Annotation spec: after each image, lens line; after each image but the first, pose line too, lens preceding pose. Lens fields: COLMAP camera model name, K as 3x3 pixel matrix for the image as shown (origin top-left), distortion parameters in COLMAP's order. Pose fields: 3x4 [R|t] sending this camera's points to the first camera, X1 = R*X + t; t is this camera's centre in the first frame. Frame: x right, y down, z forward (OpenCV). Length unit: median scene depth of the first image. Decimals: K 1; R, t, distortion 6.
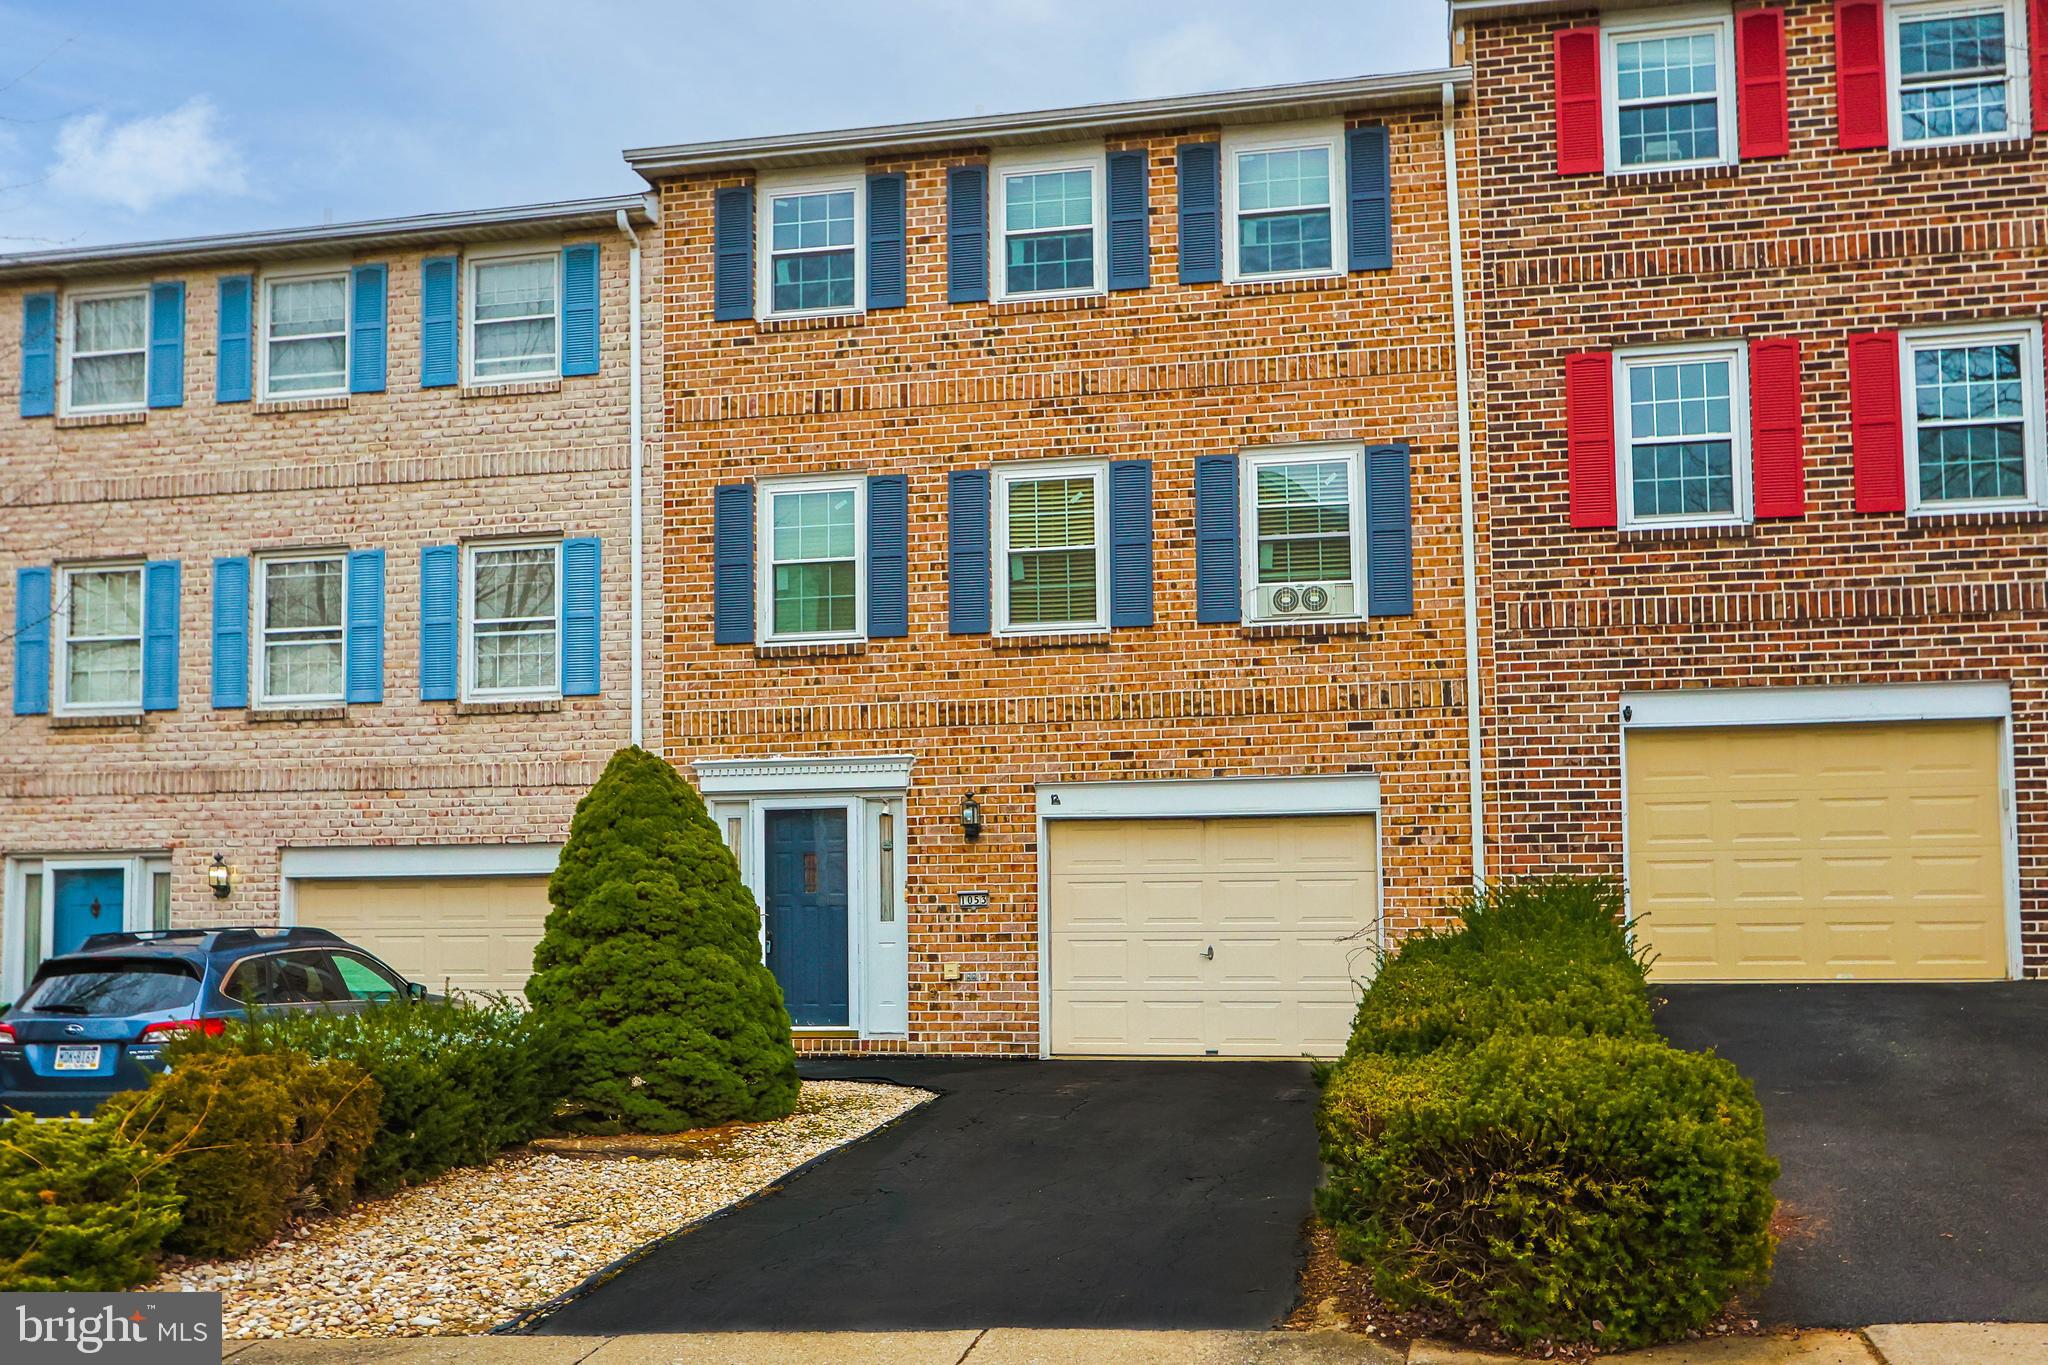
lens RADIAL K [[2015.5, 0, 1023.7], [0, 2015.5, 693.4], [0, 0, 1]] dist [-0.001024, 0.000000]
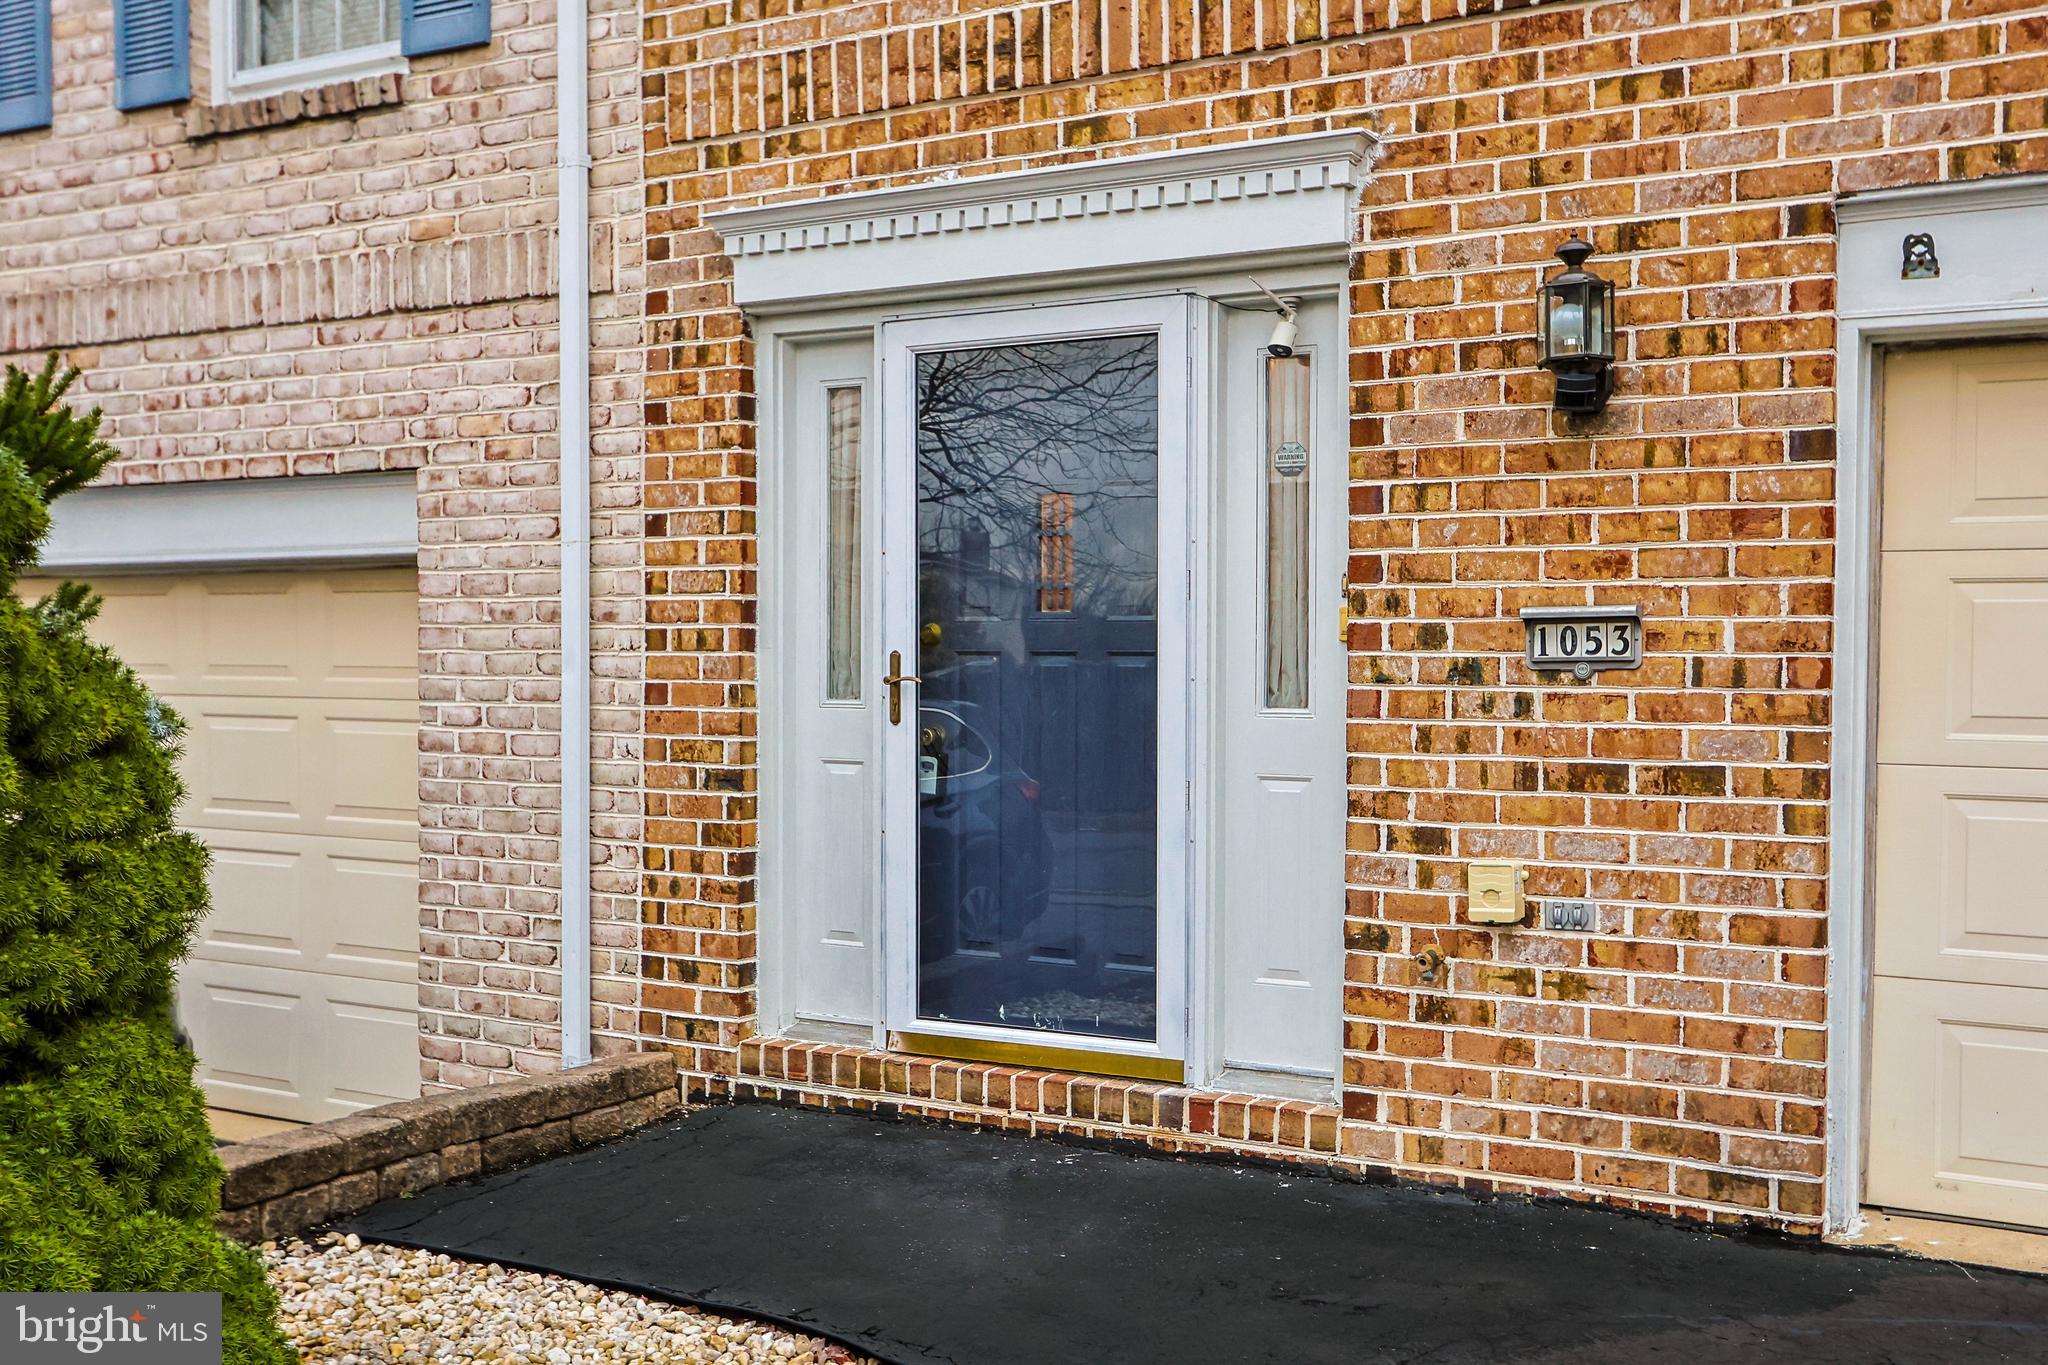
lens RADIAL K [[2015.5, 0, 1030.0], [0, 2015.5, 698.0], [0, 0, 1]] dist [-0.001024, 0.000000]
pose [[0.955660, 0.024347, -0.293463, -0.015862], [0.008951, 0.993714, 0.111592, 0.078397], [0.294335, -0.109271, 0.949435, 0.711309]]
